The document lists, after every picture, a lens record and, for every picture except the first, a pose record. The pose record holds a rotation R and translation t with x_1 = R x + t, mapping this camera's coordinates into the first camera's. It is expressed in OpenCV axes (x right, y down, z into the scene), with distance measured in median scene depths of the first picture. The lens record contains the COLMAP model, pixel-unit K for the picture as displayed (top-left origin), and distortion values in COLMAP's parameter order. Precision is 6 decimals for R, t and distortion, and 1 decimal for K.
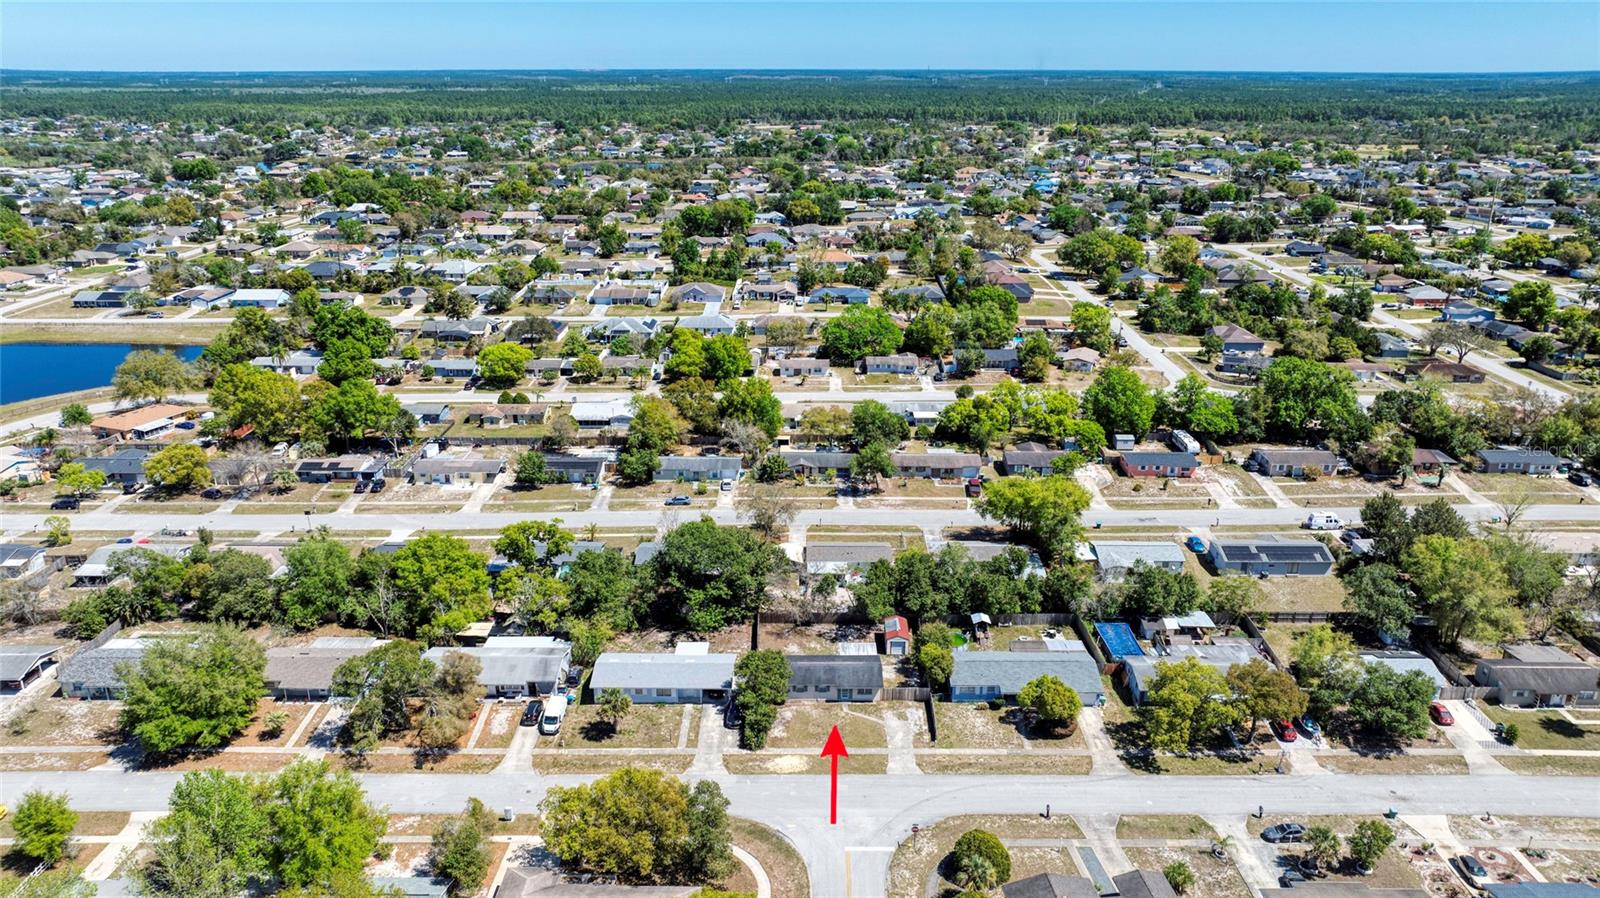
lens RADIAL K [[1130.5, 0, 800.0], [0, 1130.5, 449.0], [0, 0, 1]] dist [-0.012849, 0.000634]
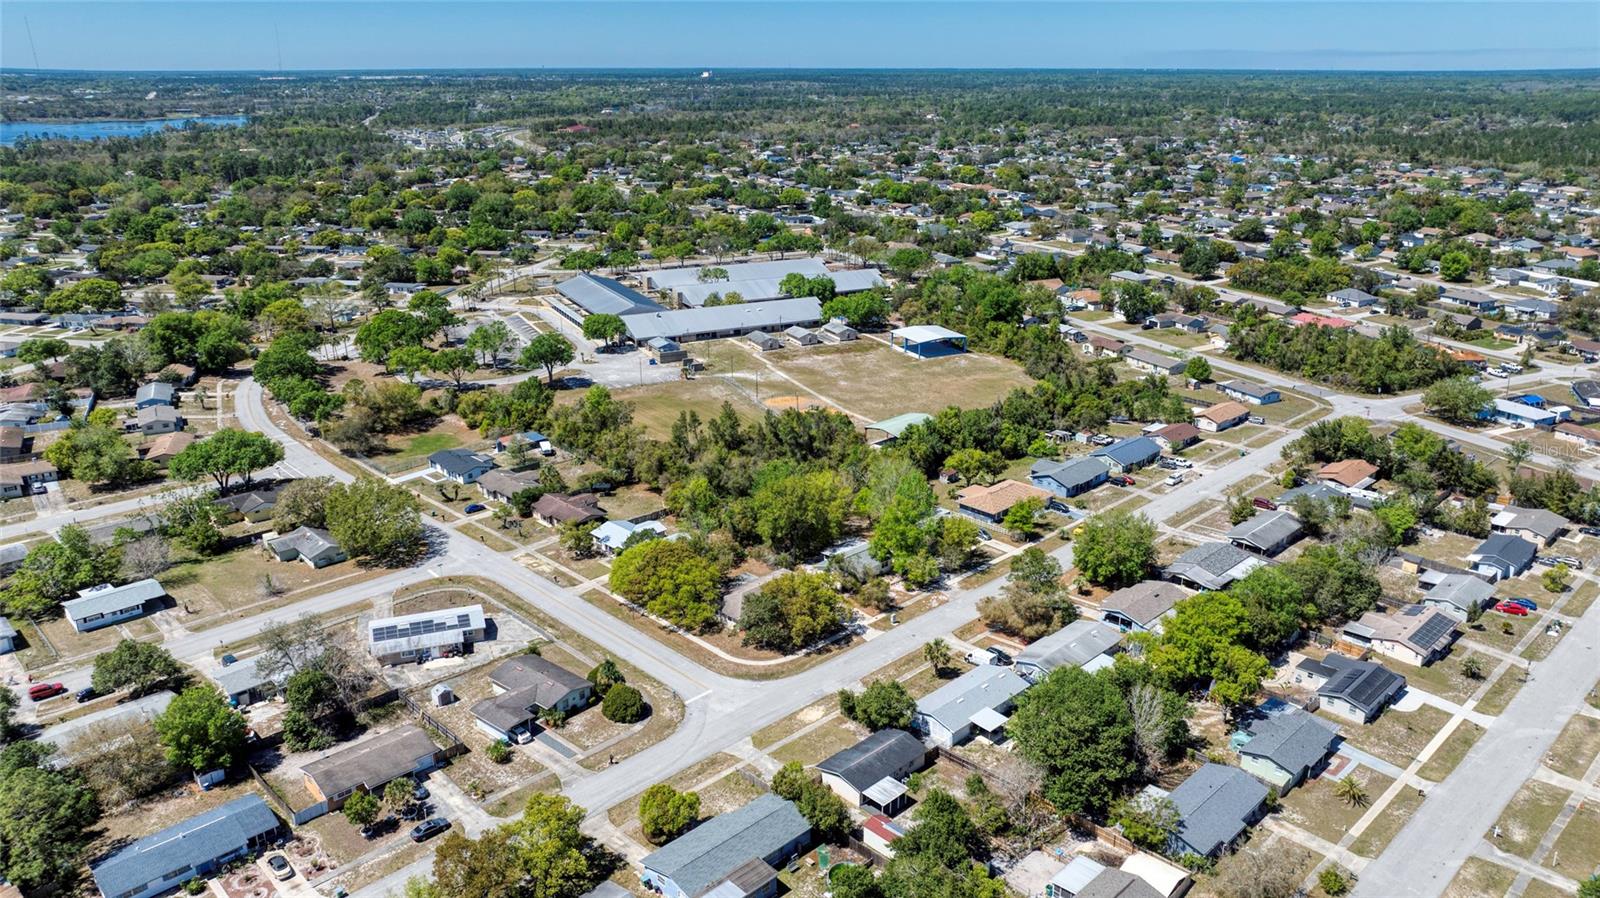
lens RADIAL K [[1130.5, 0, 800.0], [0, 1130.5, 449.0], [0, 0, 1]] dist [-0.012849, 0.000634]
pose [[-0.706993, 0.229275, -0.669025, 0.428744], [-0.229425, 0.820478, 0.523622, -0.340482], [0.668973, 0.523688, -0.527471, 0.838993]]
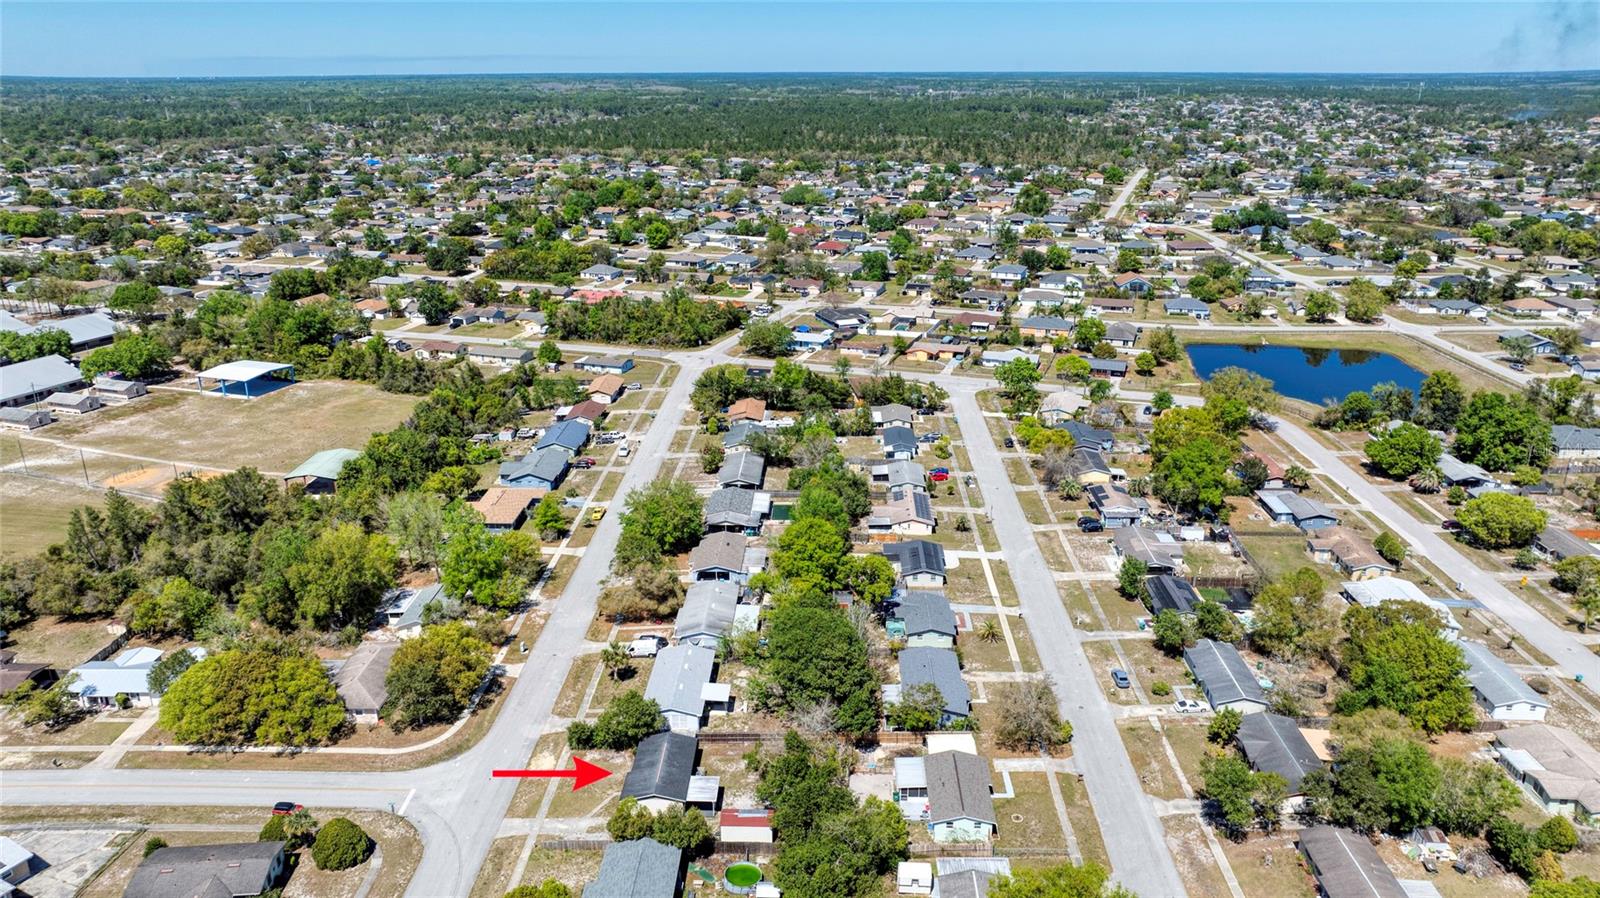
lens RADIAL K [[1130.5, 0, 800.0], [0, 1130.5, 449.0], [0, 0, 1]] dist [-0.012849, 0.000634]
pose [[-0.016008, 0.321335, -0.946830, 0.534524], [-0.320356, 0.895383, 0.309291, -0.242652], [0.947162, 0.308274, 0.088608, 0.588667]]
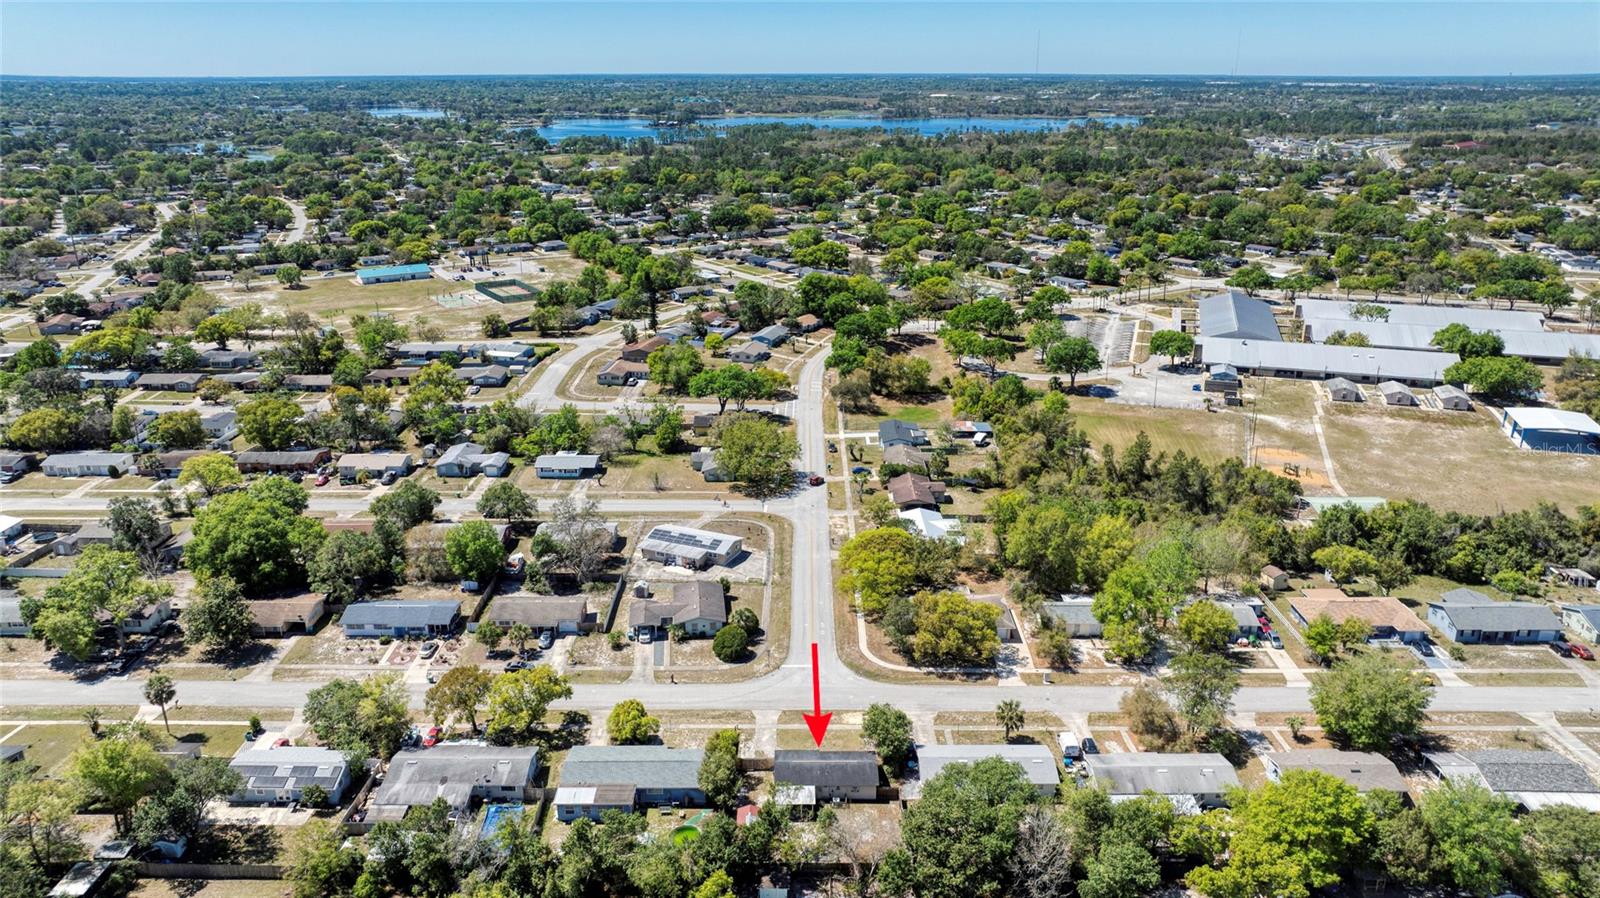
lens RADIAL K [[1091.3, 0, 800.0], [0, 1091.3, 449.0], [0, 0, 1]] dist [-0.005787, -0.001445]
pose [[-0.999570, 0.007747, -0.028292, 0.051702], [-0.011397, 0.786152, 0.617928, -0.402397], [0.027029, 0.617984, -0.785726, 0.997187]]
